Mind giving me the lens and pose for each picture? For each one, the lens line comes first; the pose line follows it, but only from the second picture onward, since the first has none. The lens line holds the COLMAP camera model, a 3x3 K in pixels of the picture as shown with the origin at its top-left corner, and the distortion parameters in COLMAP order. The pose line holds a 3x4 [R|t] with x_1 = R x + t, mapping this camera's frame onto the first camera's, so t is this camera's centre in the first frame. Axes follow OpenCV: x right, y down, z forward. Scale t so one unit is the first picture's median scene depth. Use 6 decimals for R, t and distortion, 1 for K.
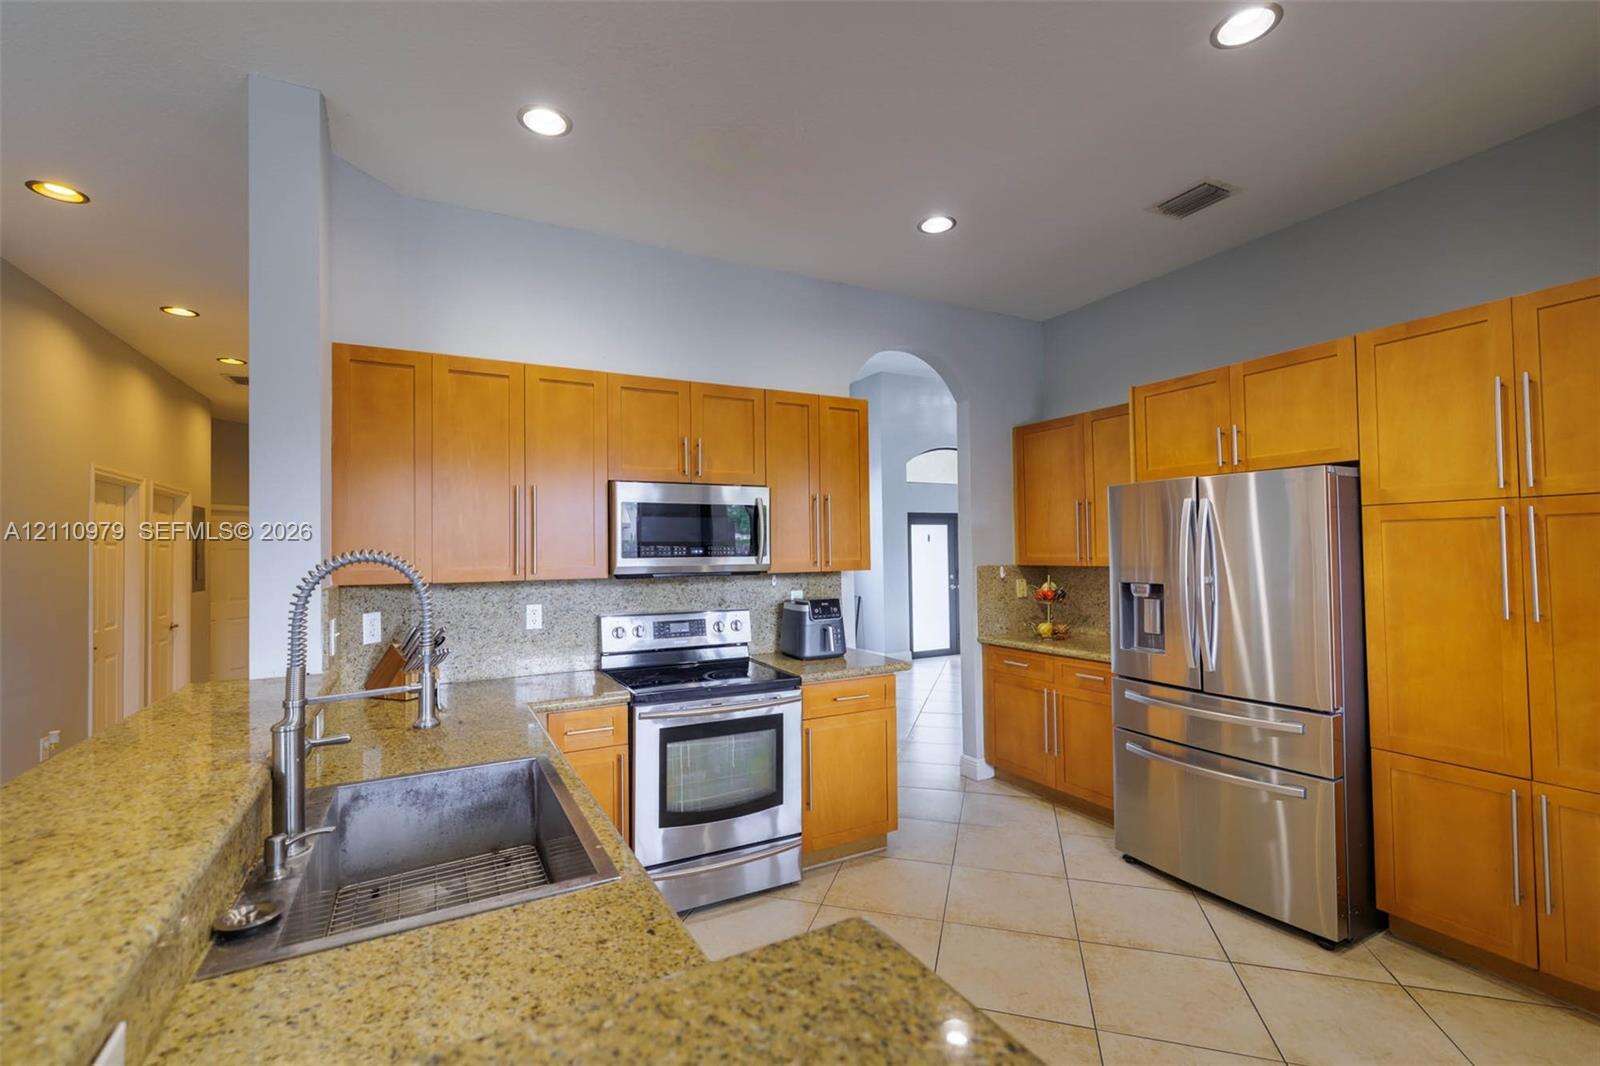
lens RADIAL K [[679.0, 0, 807.9], [0, 679.0, 544.3], [0, 0, 1]] dist [-0.023678, 0.000920]
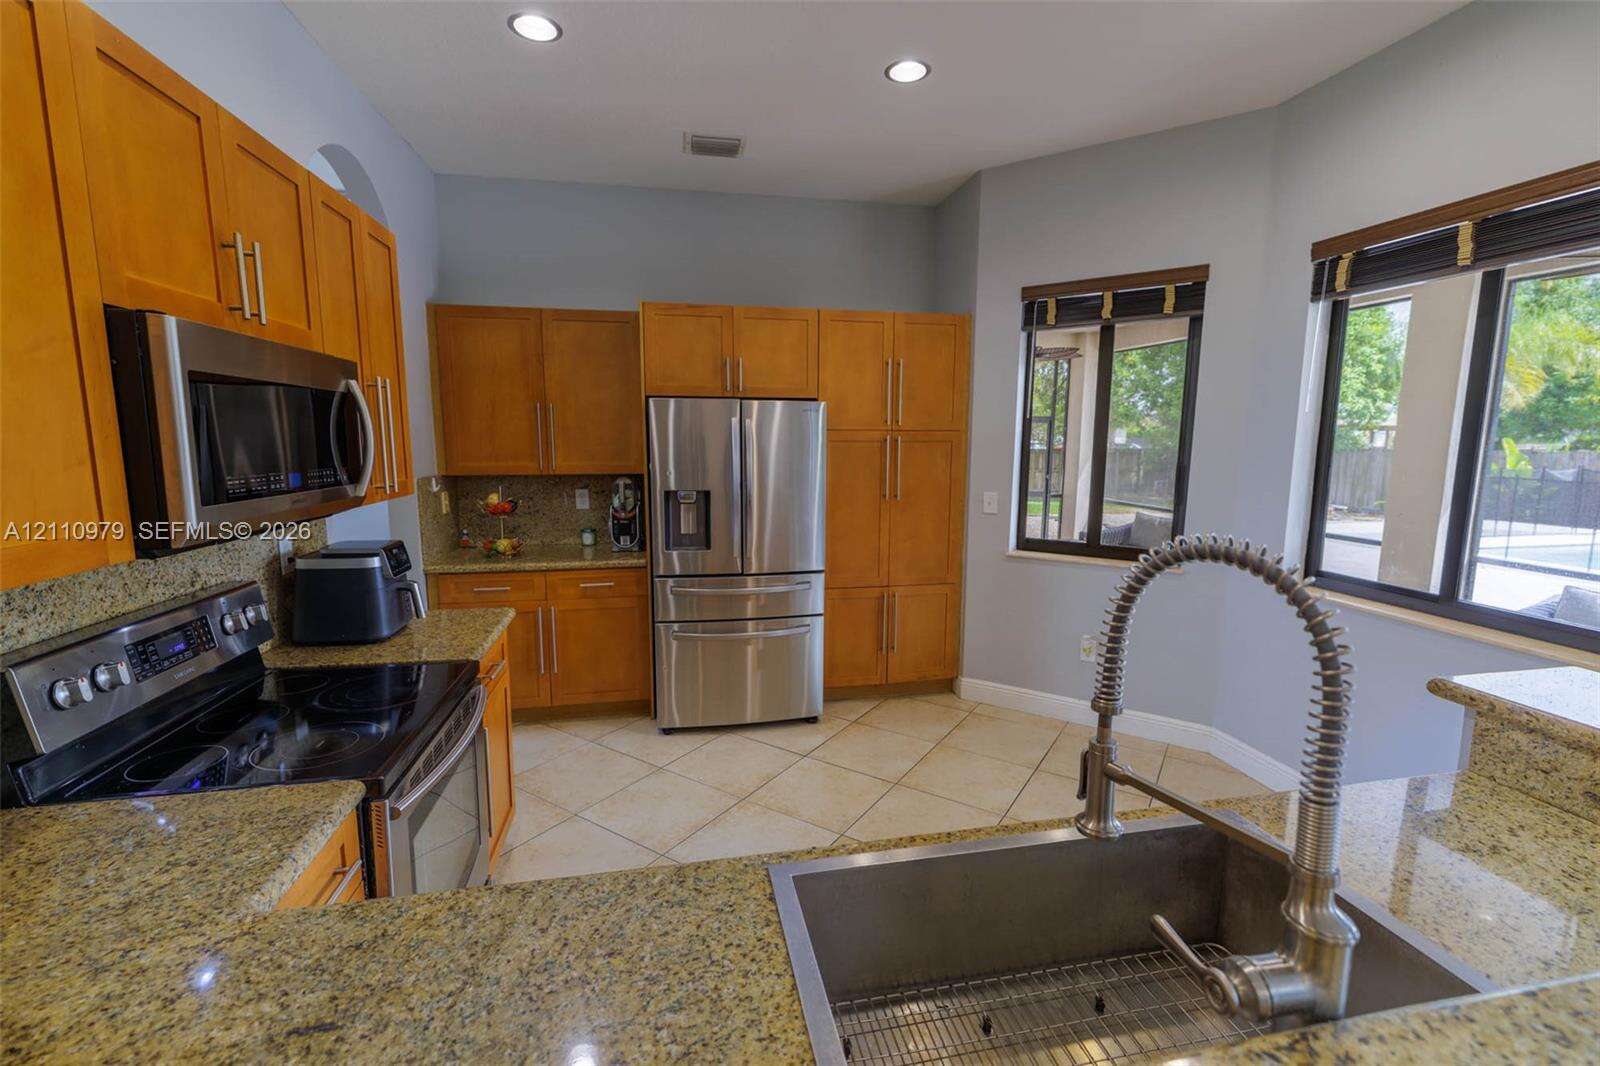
lens RADIAL K [[679.0, 0, 791.0], [0, 679.0, 533.2], [0, 0, 1]] dist [-0.023678, 0.000920]
pose [[0.292069, -0.121824, 0.948607, -0.502568], [-0.014642, 0.991168, 0.131798, -0.020102], [-0.956285, -0.052384, 0.287706, 0.482146]]
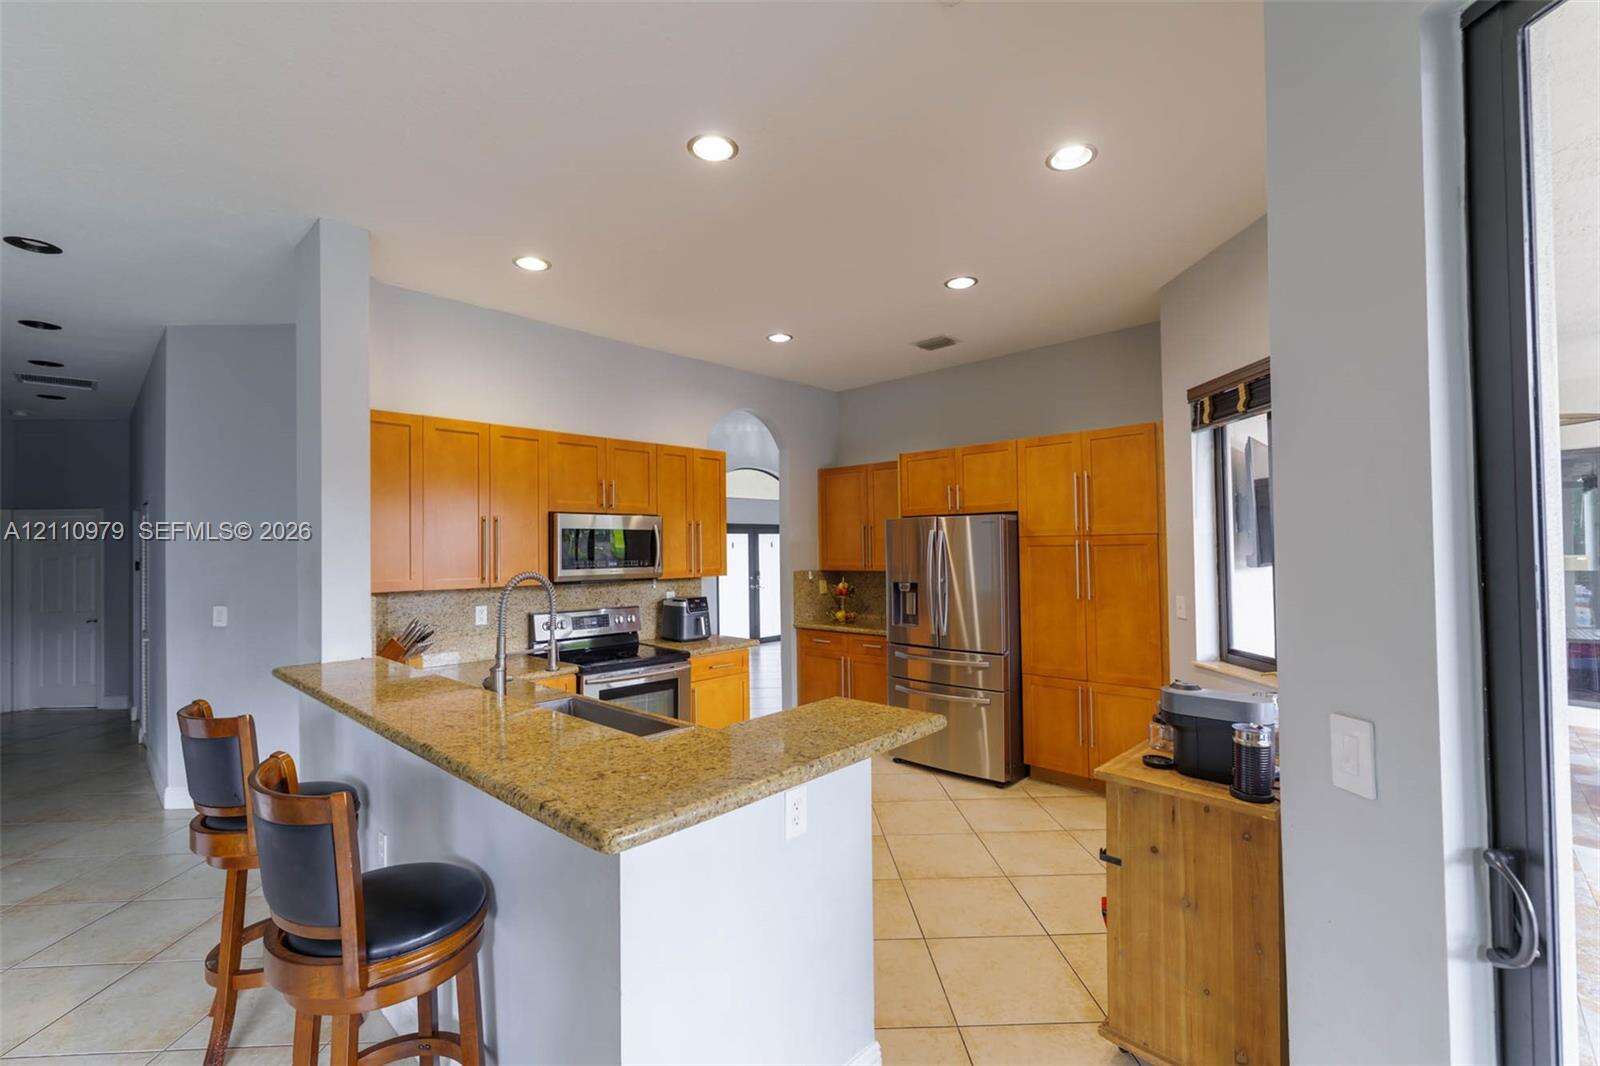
lens RADIAL K [[679.0, 0, 810.1], [0, 679.0, 529.5], [0, 0, 1]] dist [-0.023678, 0.000920]
pose [[0.943942, 0.008458, 0.330003, -0.228071], [-0.000555, 0.999711, -0.024036, -0.024772], [-0.330111, 0.022505, 0.943674, -0.400220]]
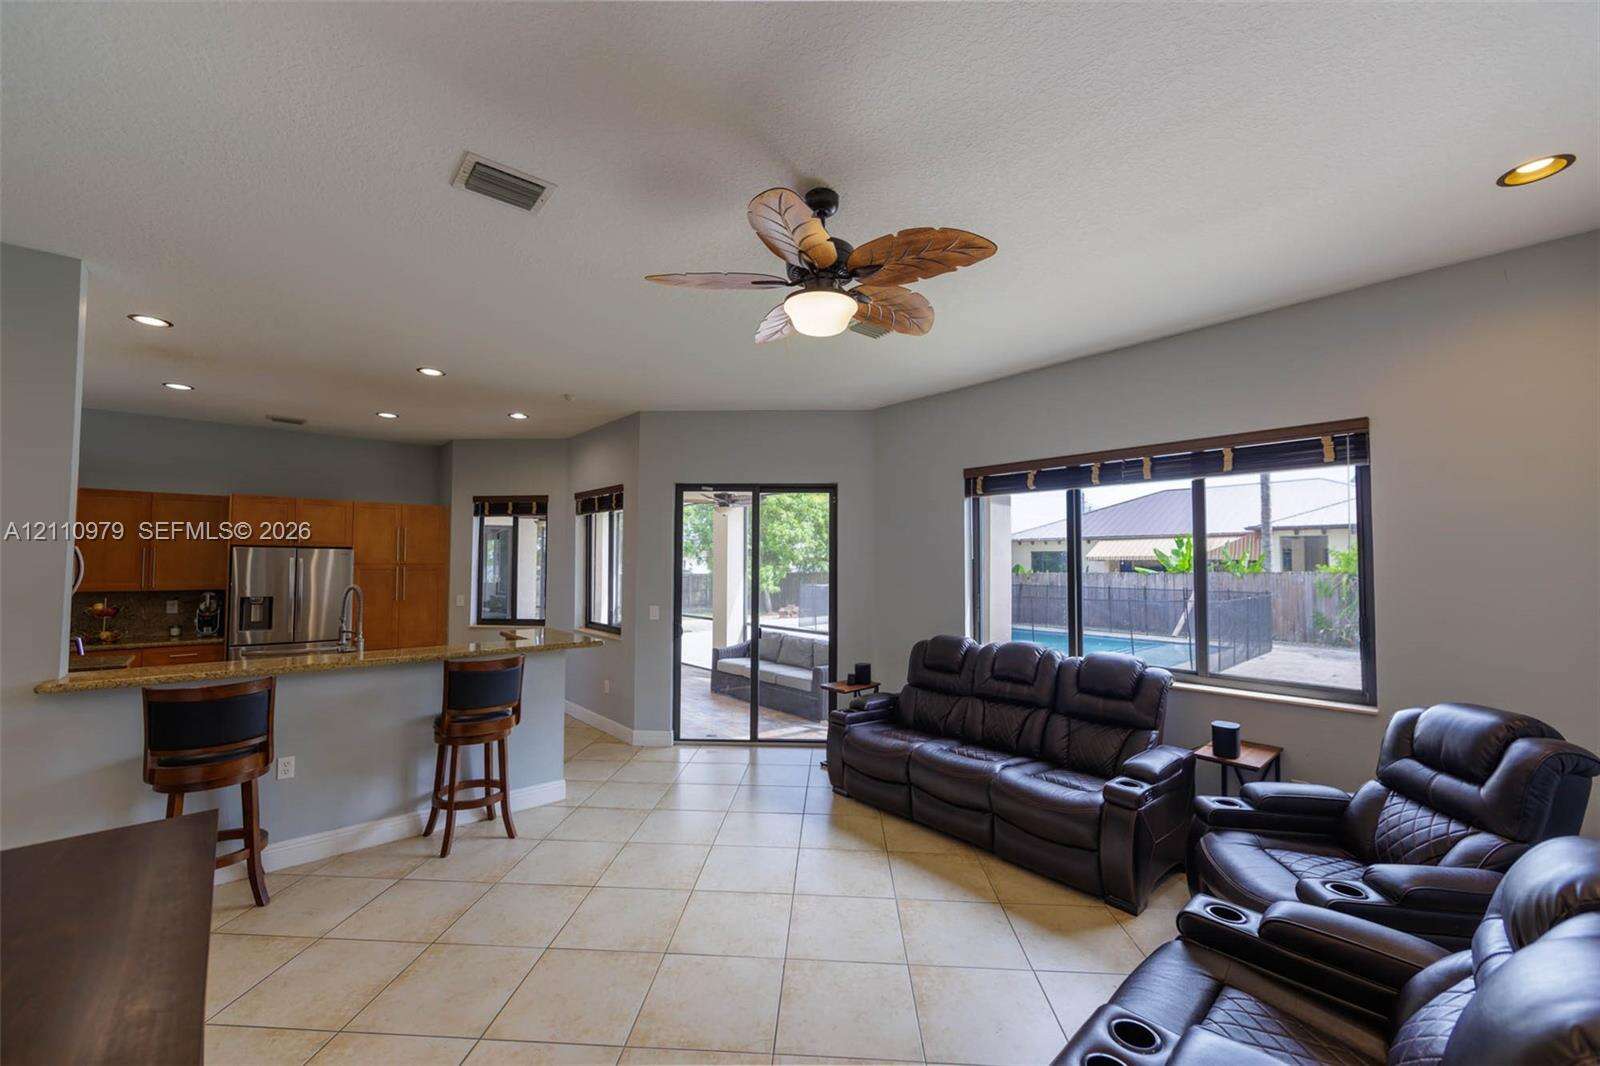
lens RADIAL K [[629.6, 0, 807.5], [0, 629.6, 537.8], [0, 0, 1]] dist [-0.001099, 0.000460]
pose [[-0.244406, 0.054589, 0.968135, -1.694134], [-0.006434, 0.998301, -0.057914, -0.019109], [-0.969652, -0.020383, -0.243640, -0.149279]]
